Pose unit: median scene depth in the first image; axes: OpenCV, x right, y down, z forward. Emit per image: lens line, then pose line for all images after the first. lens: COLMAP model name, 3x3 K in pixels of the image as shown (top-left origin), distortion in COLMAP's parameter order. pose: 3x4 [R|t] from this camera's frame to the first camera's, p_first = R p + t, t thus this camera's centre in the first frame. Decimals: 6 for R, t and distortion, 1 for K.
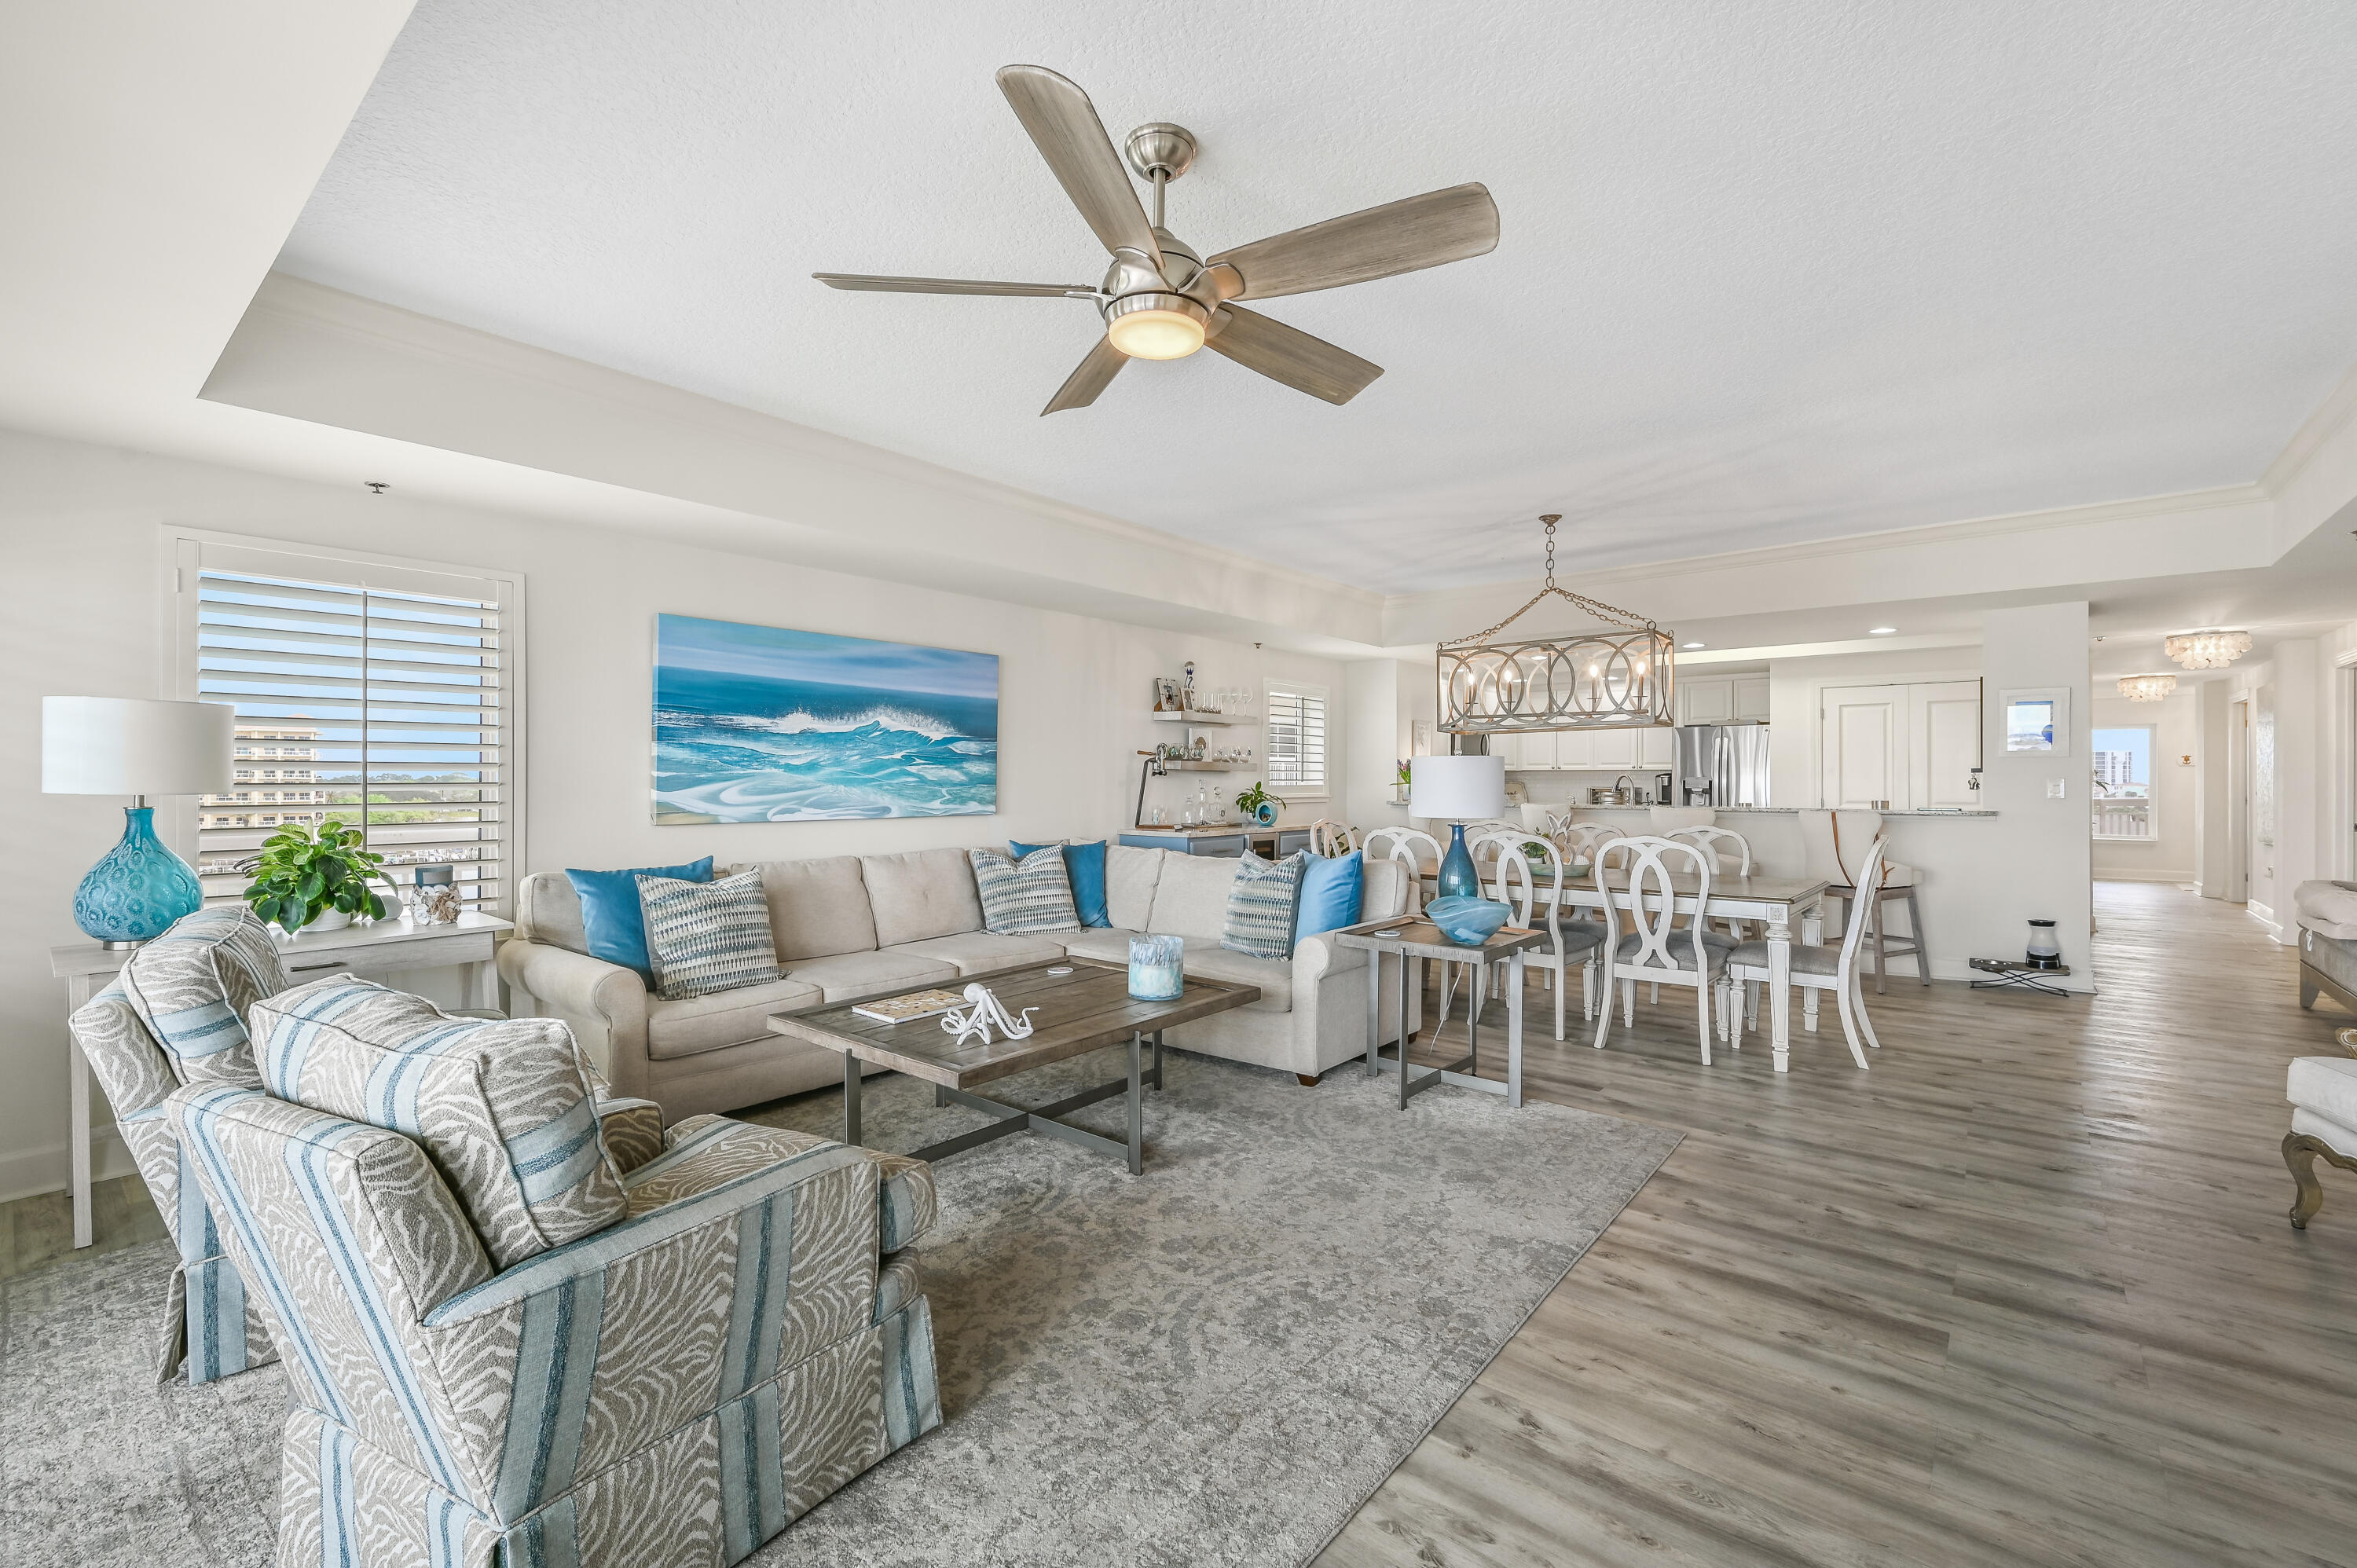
lens RADIAL K [[969.0, 0, 1166.0], [0, 969.0, 769.5], [0, 0, 1]] dist [0.002903, -0.000422]
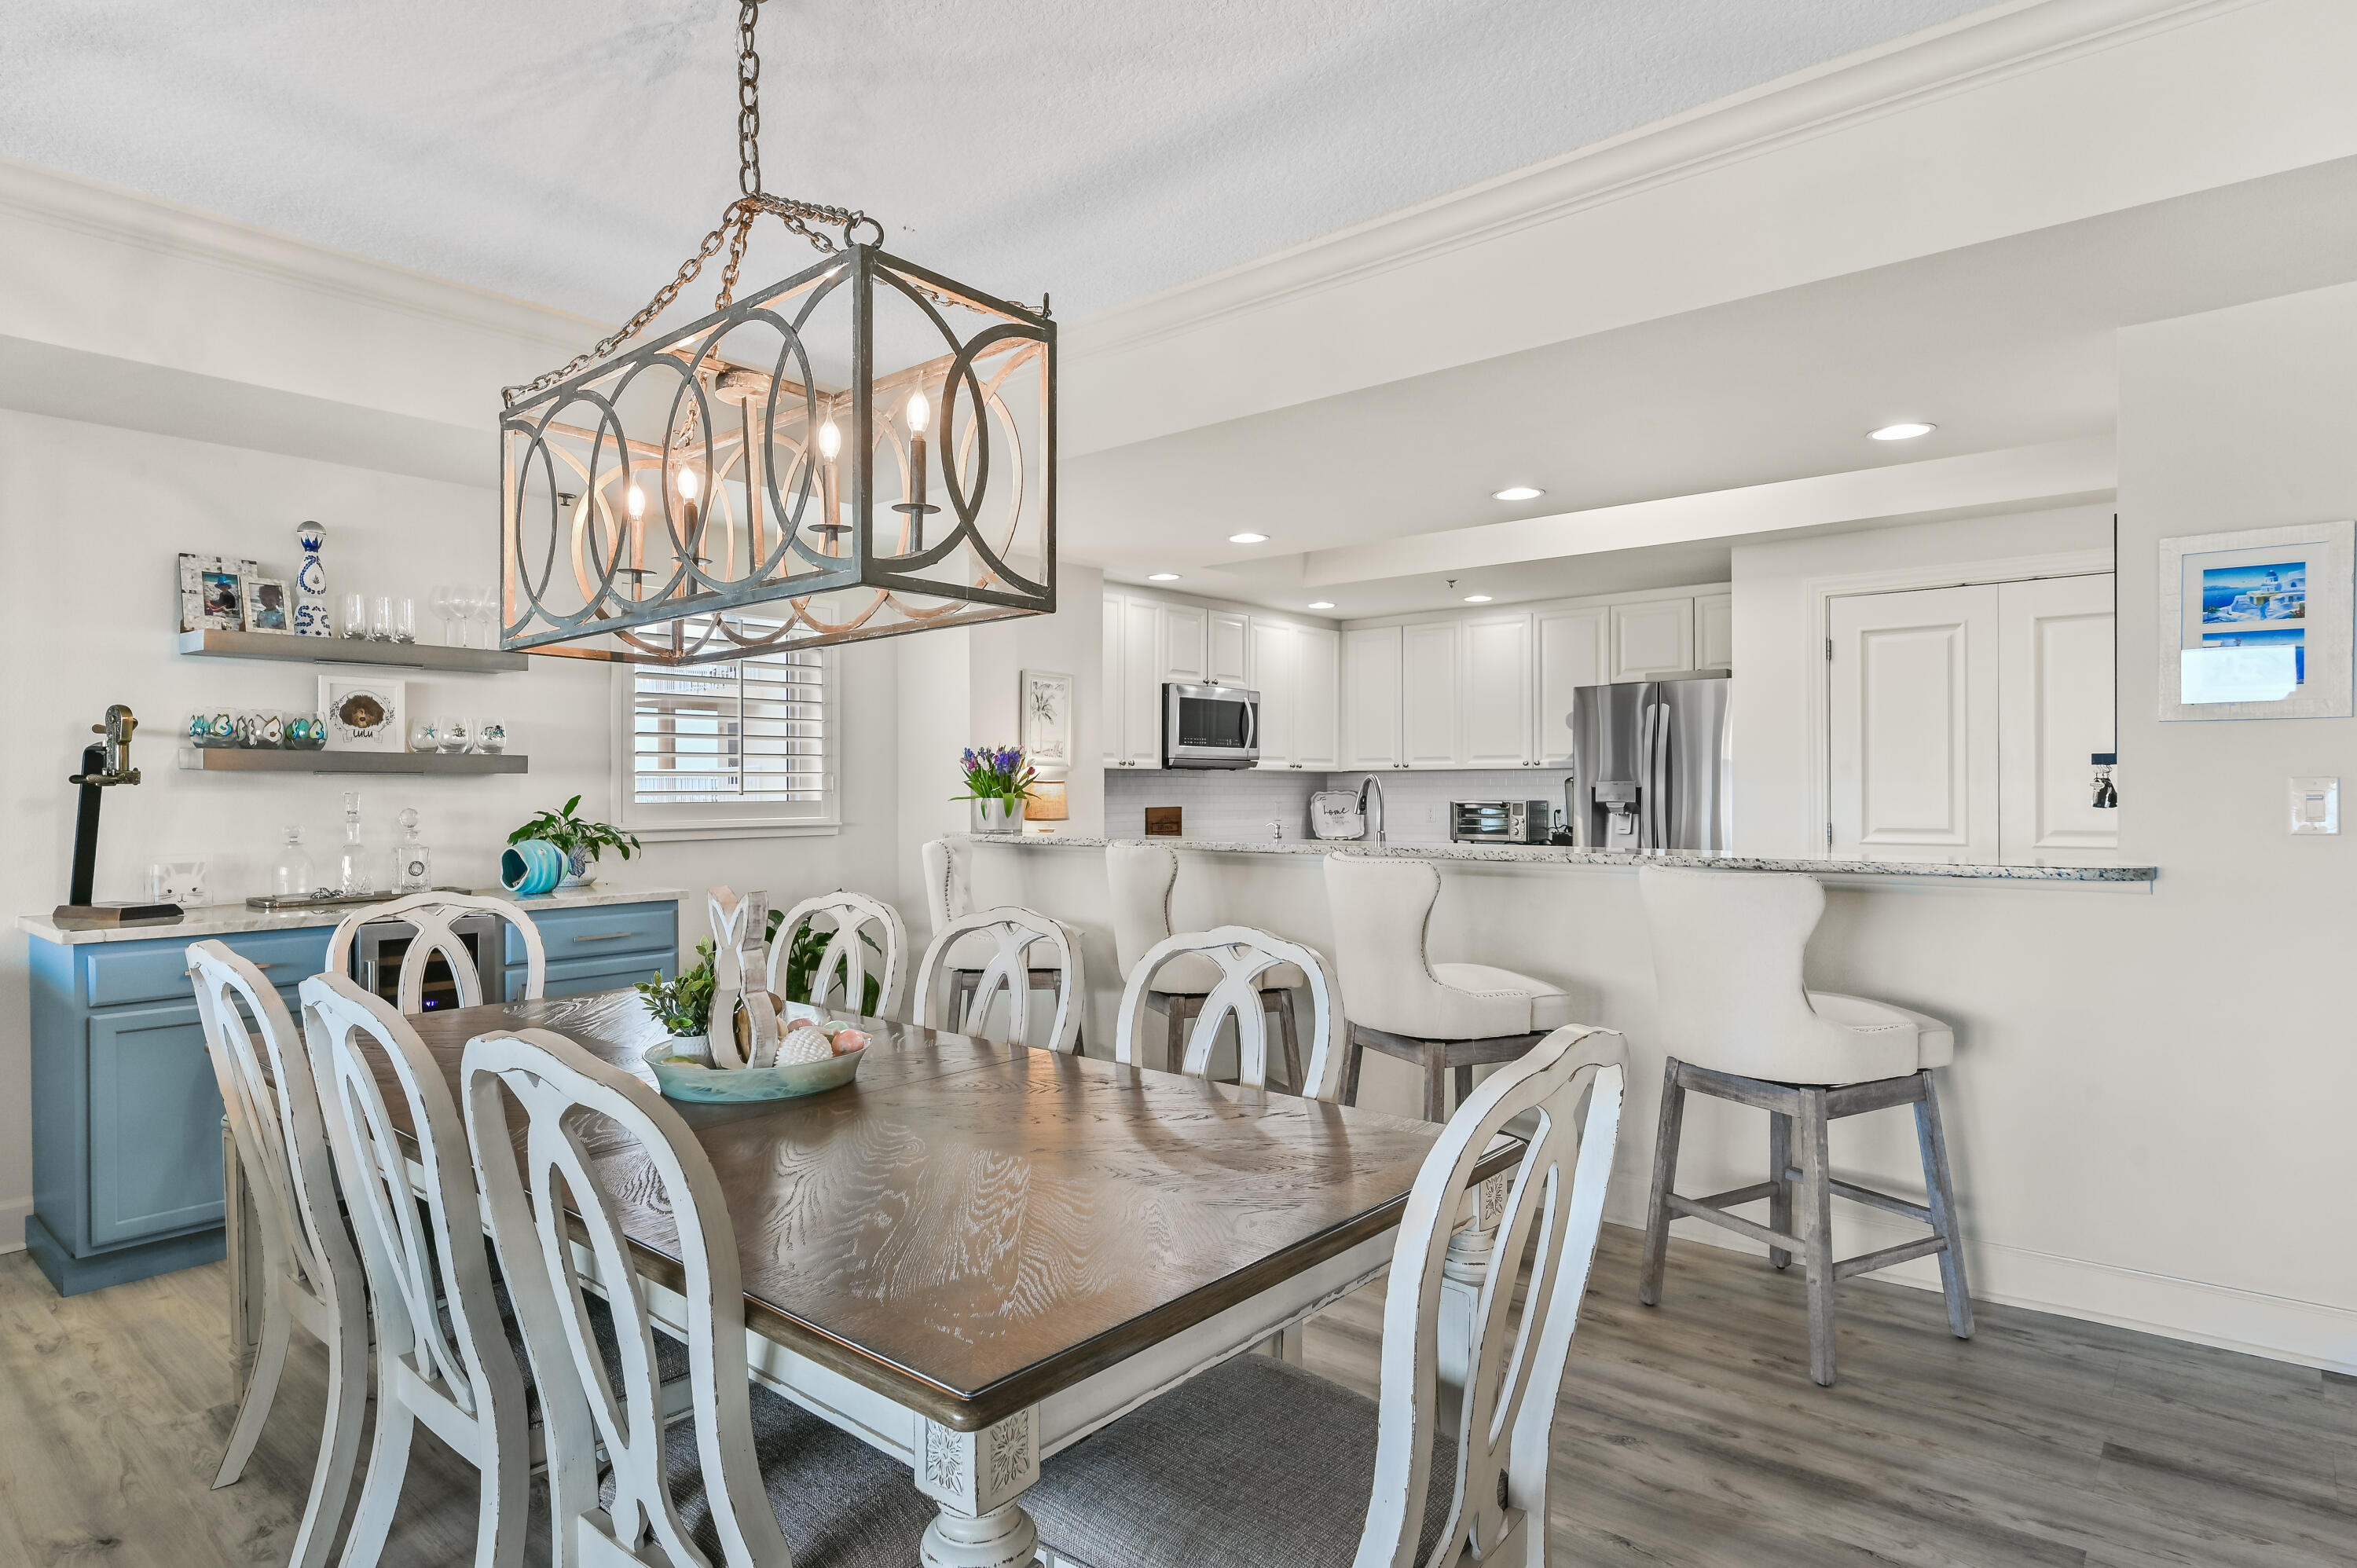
lens RADIAL K [[1238.4, 0, 1196.4], [0, 1238.4, 775.8], [0, 0, 1]] dist [0.005270, -0.001000]
pose [[0.999981, -0.005551, -0.002738, 0.730803], [0.005554, 0.999984, 0.001080, 0.008268], [0.002732, -0.001096, 0.999996, 0.779878]]
